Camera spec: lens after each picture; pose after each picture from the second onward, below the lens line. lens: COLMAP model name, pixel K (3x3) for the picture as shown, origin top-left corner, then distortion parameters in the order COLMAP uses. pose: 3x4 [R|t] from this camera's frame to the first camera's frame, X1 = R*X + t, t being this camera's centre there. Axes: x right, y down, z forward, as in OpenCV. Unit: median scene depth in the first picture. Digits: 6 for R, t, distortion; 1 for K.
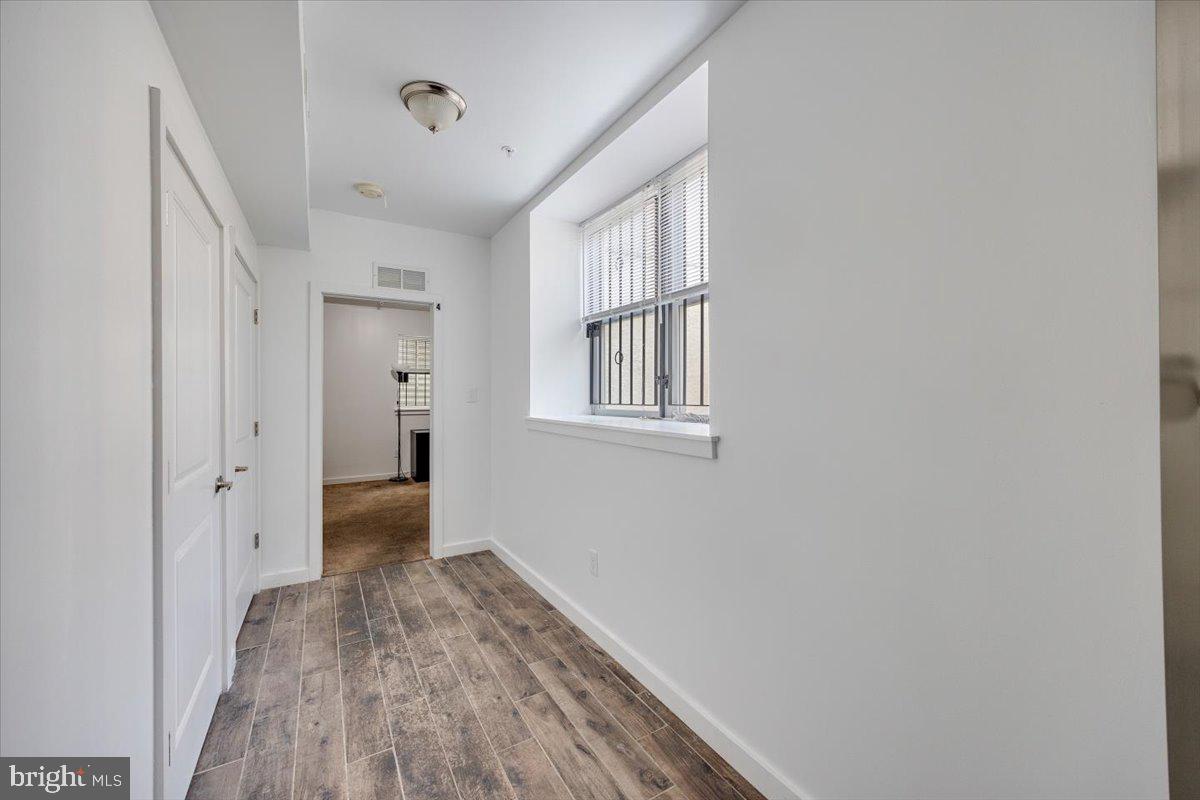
lens RADIAL K [[470.0, 0, 601.8], [0, 470.0, 391.3], [0, 0, 1]] dist [-0.000804, -0.000217]
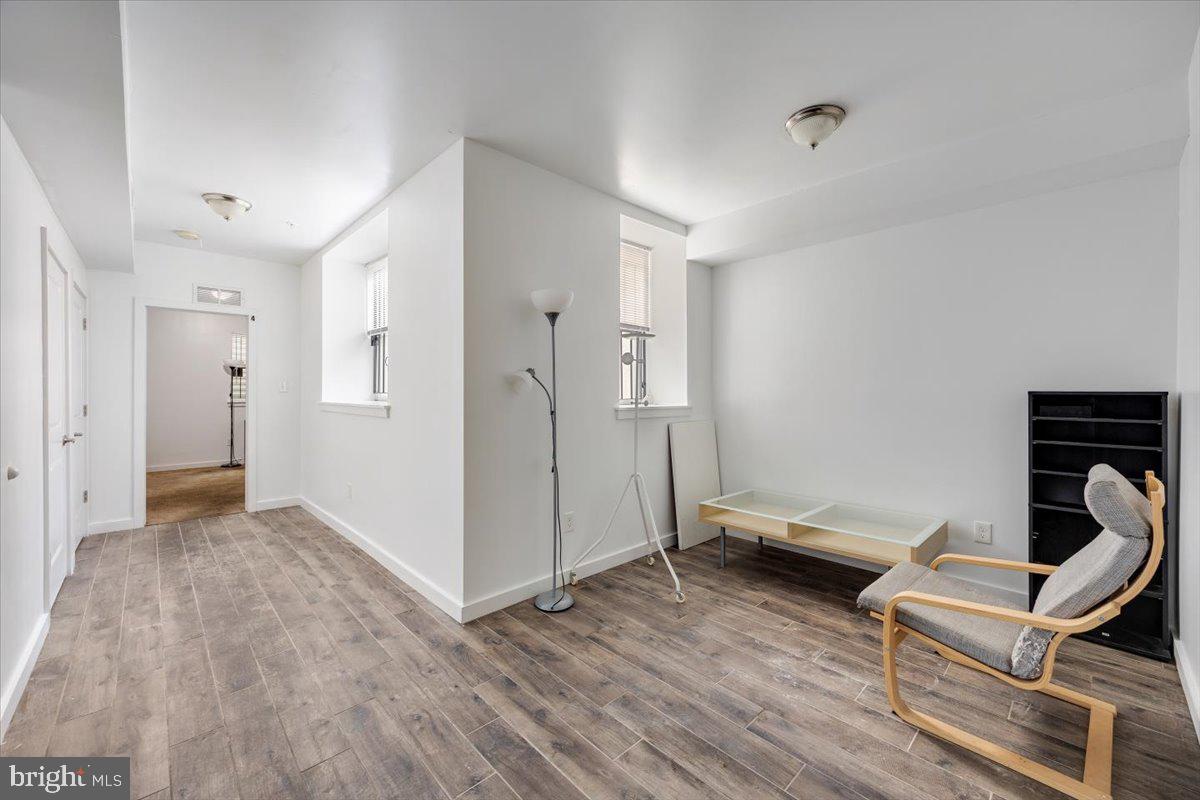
lens RADIAL K [[470.0, 0, 601.8], [0, 470.0, 391.3], [0, 0, 1]] dist [-0.000804, -0.000217]
pose [[0.973632, 0.004496, 0.228082, 0.351156], [-0.005785, 0.999971, 0.004983, 0.011577], [-0.228053, -0.006171, 0.973629, -0.575605]]
